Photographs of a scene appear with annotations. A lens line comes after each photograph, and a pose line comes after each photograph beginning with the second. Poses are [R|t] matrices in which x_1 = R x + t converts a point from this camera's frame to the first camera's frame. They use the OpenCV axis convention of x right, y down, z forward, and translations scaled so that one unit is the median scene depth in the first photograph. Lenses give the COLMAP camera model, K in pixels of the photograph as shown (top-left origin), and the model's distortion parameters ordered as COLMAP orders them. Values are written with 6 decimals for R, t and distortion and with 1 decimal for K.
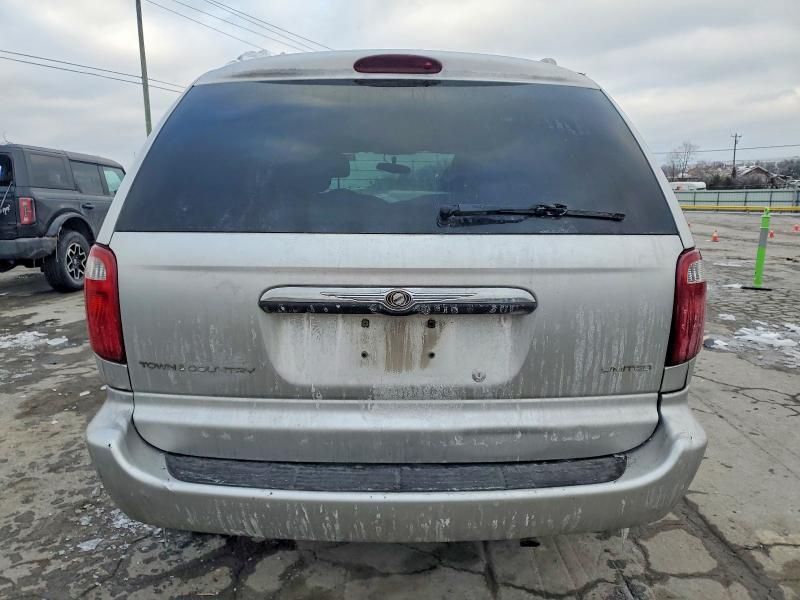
lens RADIAL K [[628.3, 0, 401.4], [0, 628.3, 298.3], [0, 0, 1]] dist [0.017014, -0.003052]
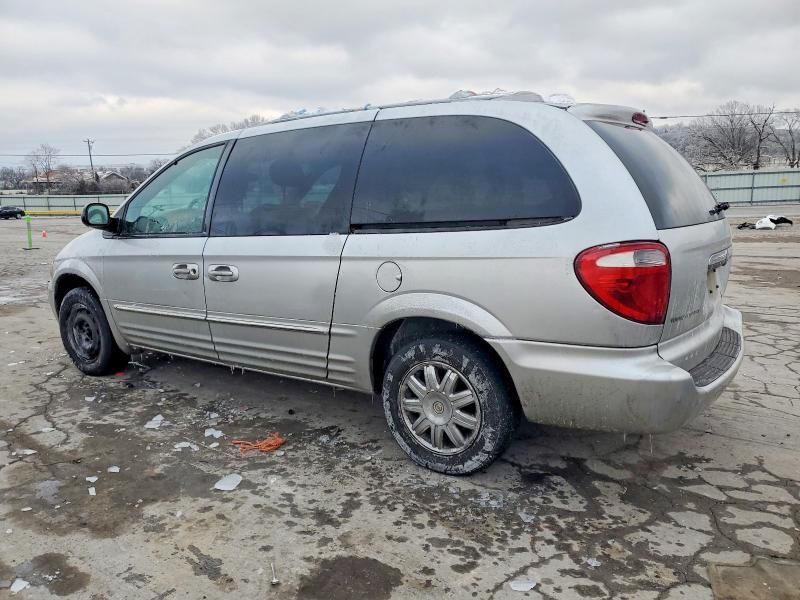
lens RADIAL K [[628.3, 0, 405.0], [0, 628.3, 302.2], [0, 0, 1]] dist [0.017014, -0.003052]
pose [[0.574294, -0.150956, 0.804611, -1.273493], [0.151503, 0.985472, 0.076752, -0.092483], [-0.804508, 0.077823, 0.588821, 0.422056]]
